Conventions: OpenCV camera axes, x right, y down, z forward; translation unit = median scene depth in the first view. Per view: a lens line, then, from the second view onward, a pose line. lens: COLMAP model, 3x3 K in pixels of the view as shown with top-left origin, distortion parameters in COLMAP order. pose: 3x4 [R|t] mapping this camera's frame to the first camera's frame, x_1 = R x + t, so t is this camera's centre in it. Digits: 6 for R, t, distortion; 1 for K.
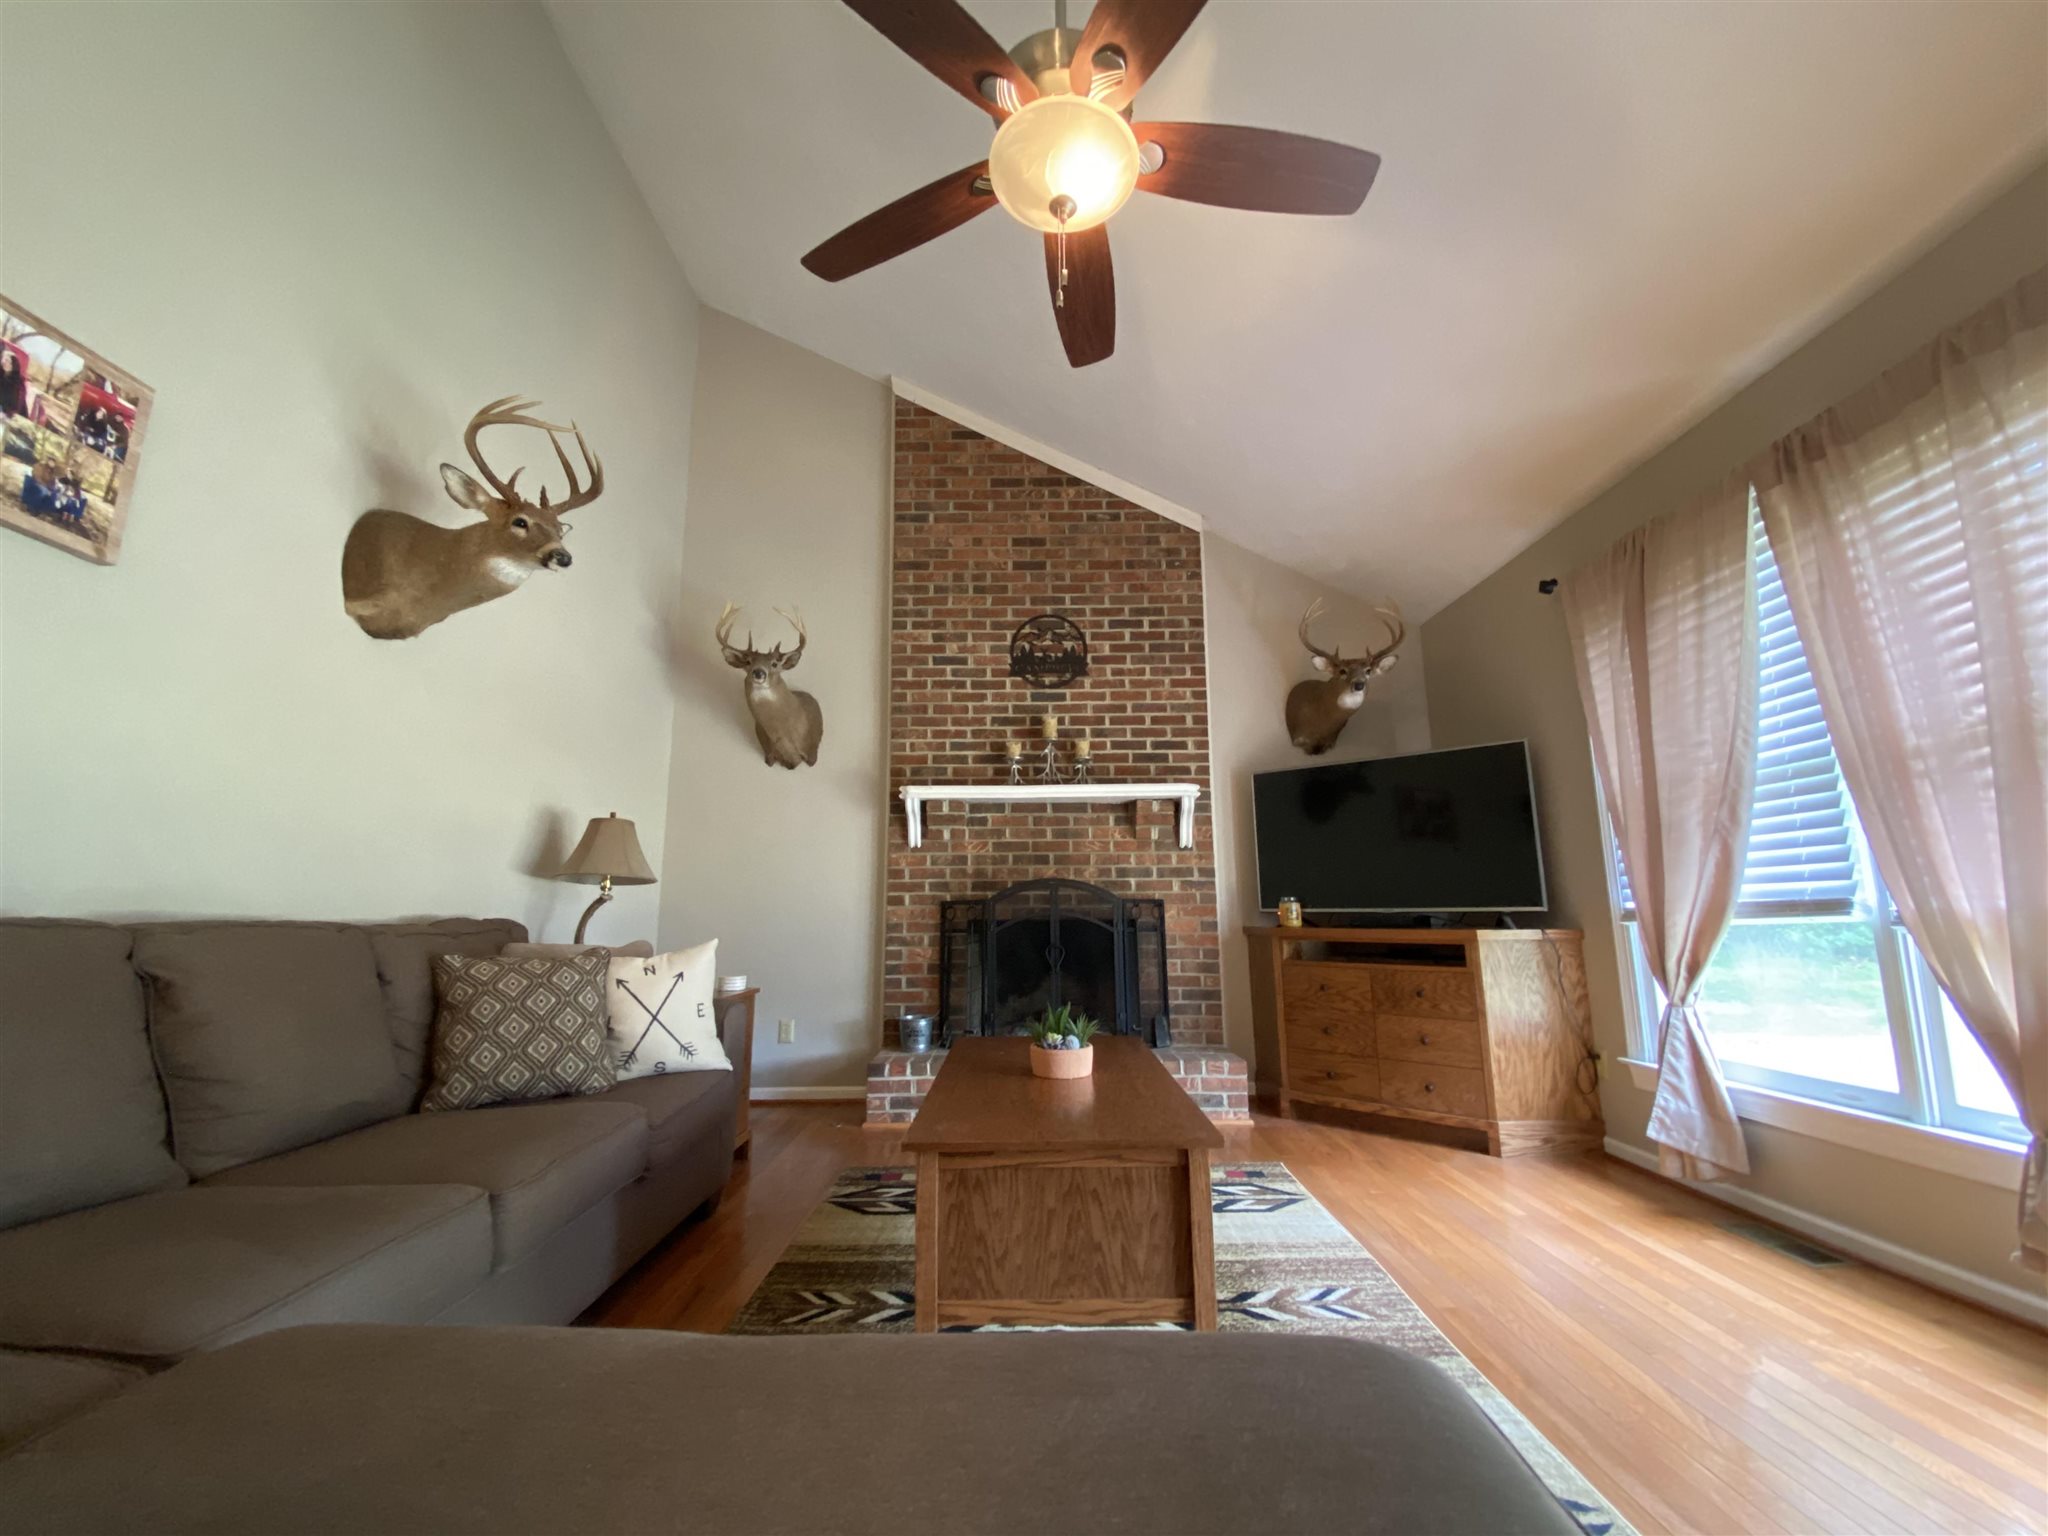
lens RADIAL K [[818.5, 0, 1030.2], [0, 818.5, 761.4], [0, 0, 1]] dist [0.043653, -0.030574]
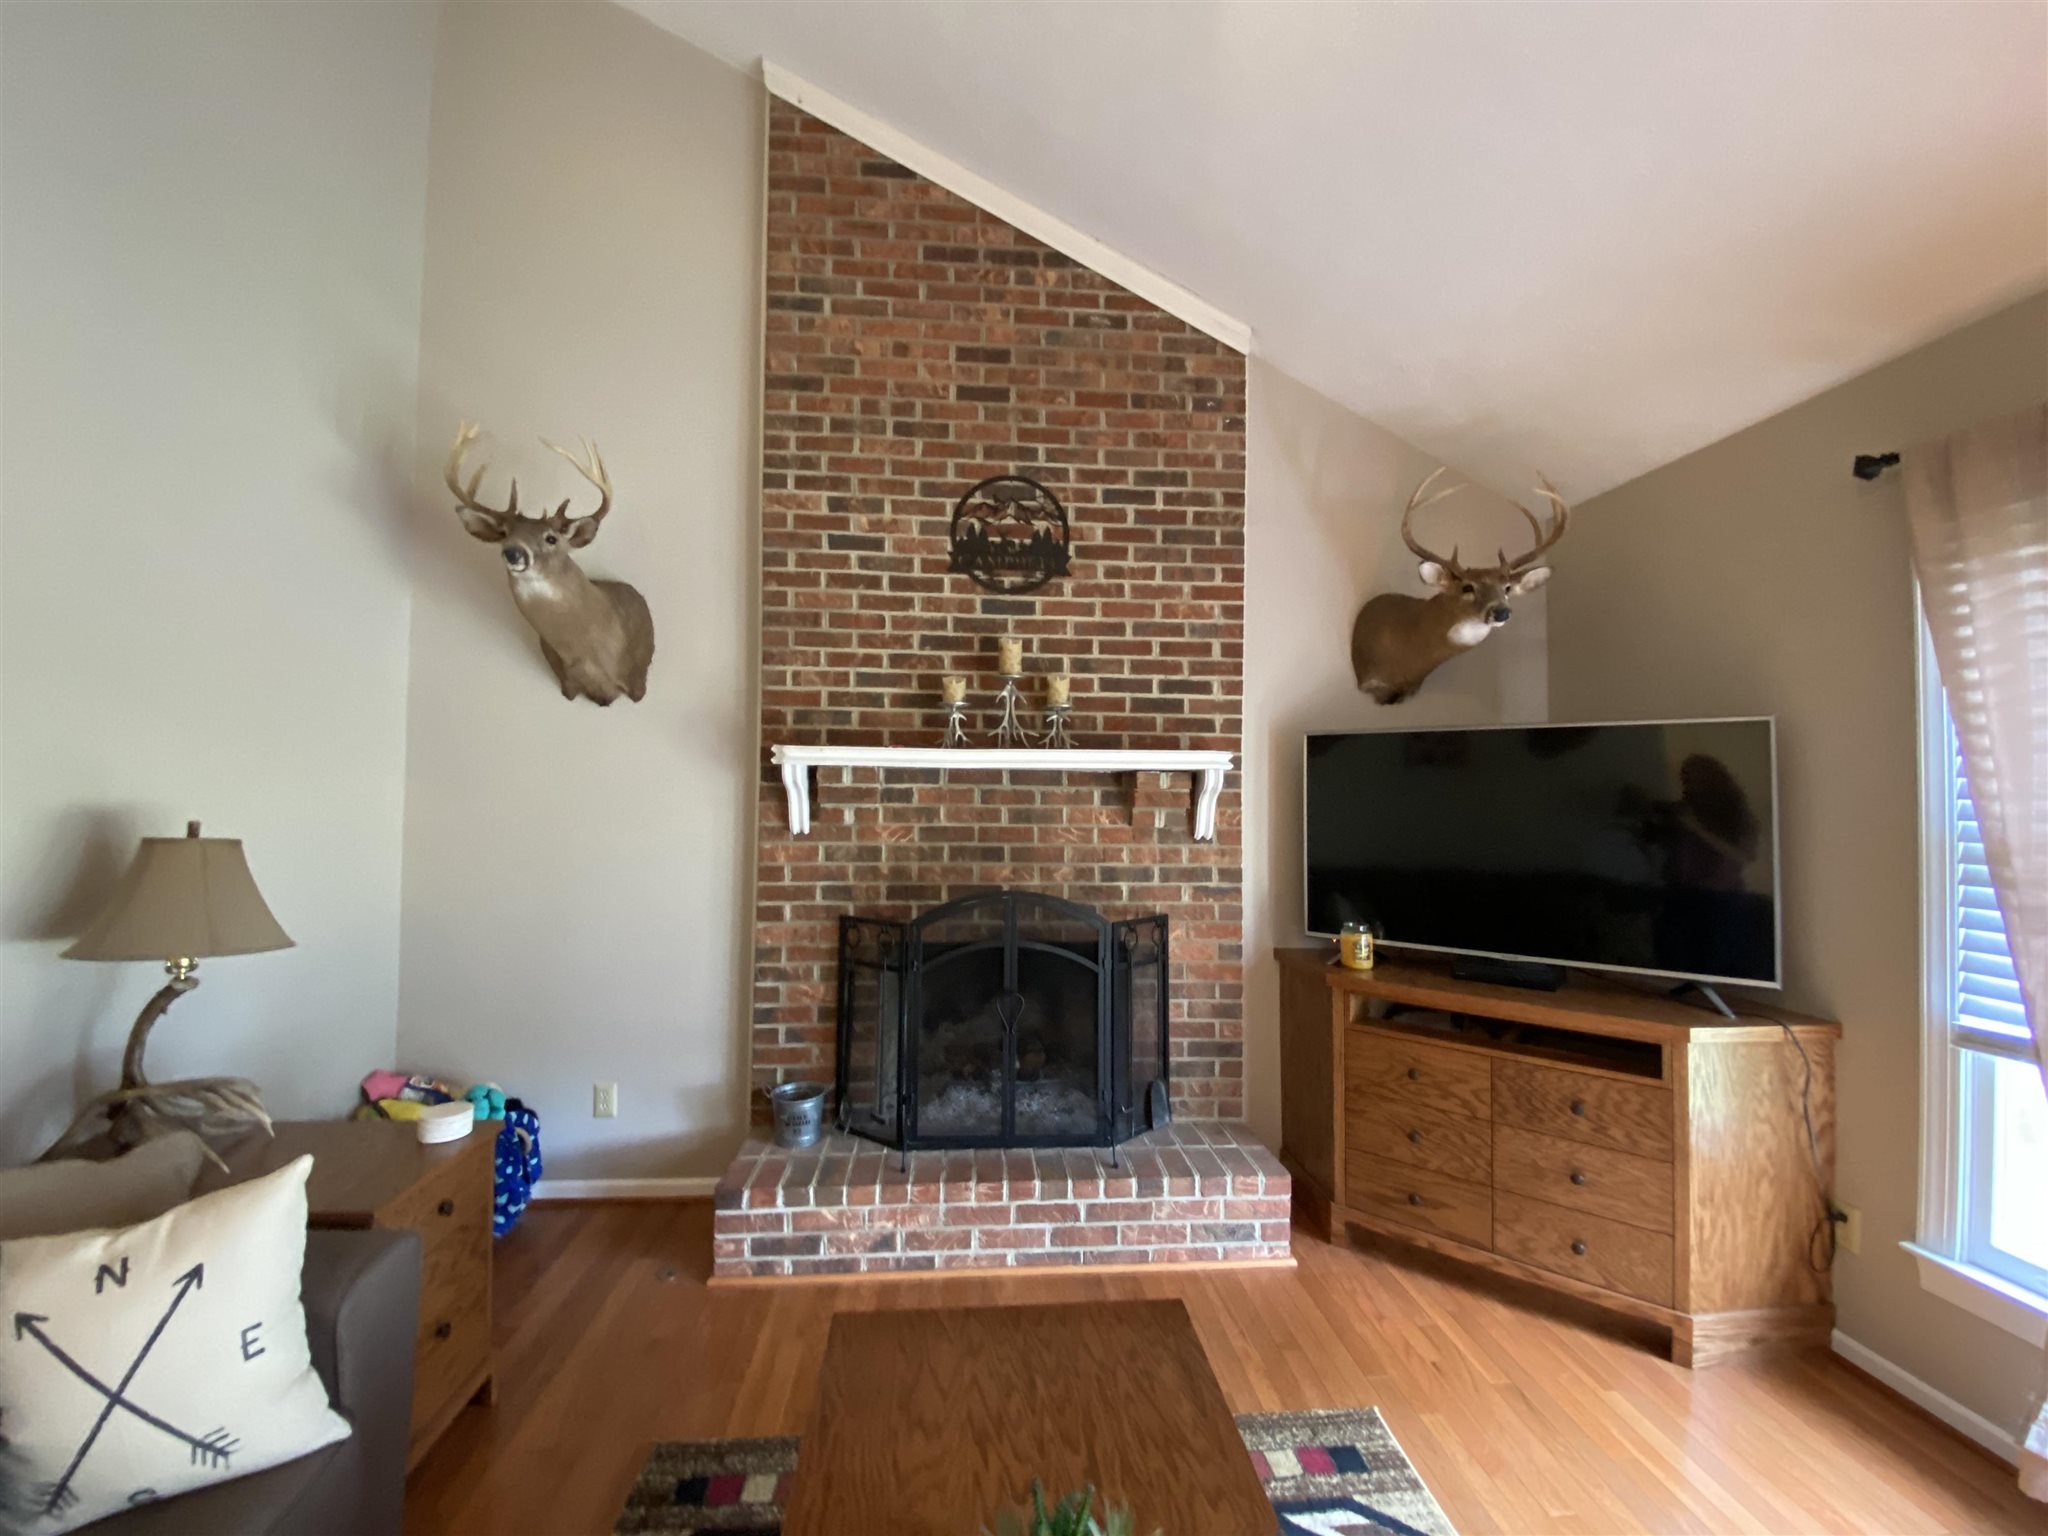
lens RADIAL K [[818.5, 0, 1030.2], [0, 818.5, 761.4], [0, 0, 1]] dist [0.043653, -0.030574]
pose [[0.996530, 0.020852, 0.080577, -0.010824], [-0.032596, 0.988552, 0.147318, -0.055652], [-0.076583, -0.149433, 0.985802, 0.344616]]
